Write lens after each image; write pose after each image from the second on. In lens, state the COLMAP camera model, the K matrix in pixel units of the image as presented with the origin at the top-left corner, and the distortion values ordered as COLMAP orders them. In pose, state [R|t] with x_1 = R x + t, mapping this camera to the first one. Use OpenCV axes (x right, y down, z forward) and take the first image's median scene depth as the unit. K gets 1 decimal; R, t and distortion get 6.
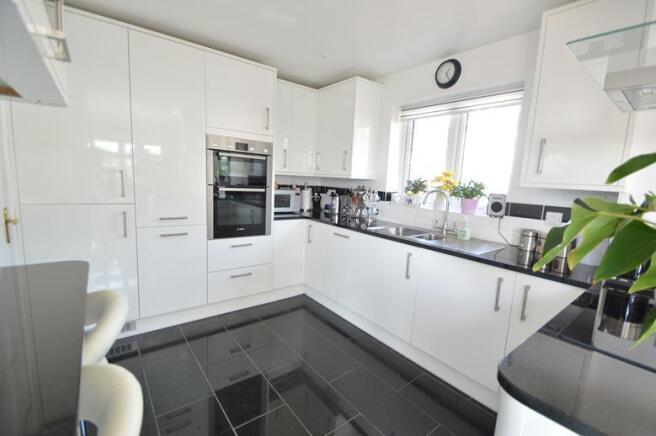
lens RADIAL K [[291.4, 0, 327.1], [0, 291.4, 218.1], [0, 0, 1]] dist [-0.002740, -0.005468]
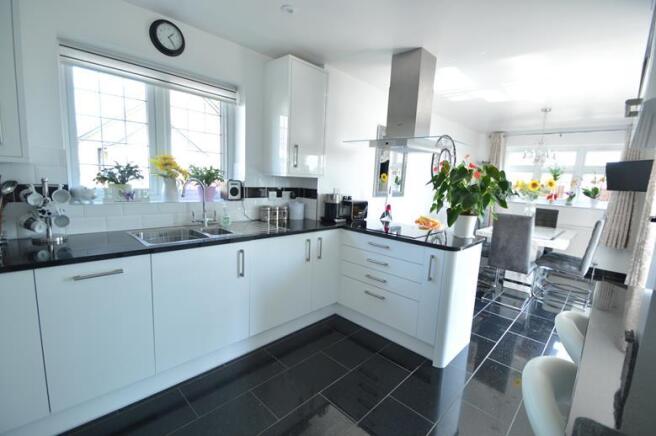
lens RADIAL K [[291.4, 0, 327.8], [0, 291.4, 219.0], [0, 0, 1]] dist [-0.002740, -0.005468]
pose [[-0.126580, -0.188488, 0.973884, -0.615187], [0.079694, 0.976675, 0.199387, -0.133470], [-0.988750, 0.102851, -0.108607, 0.771357]]
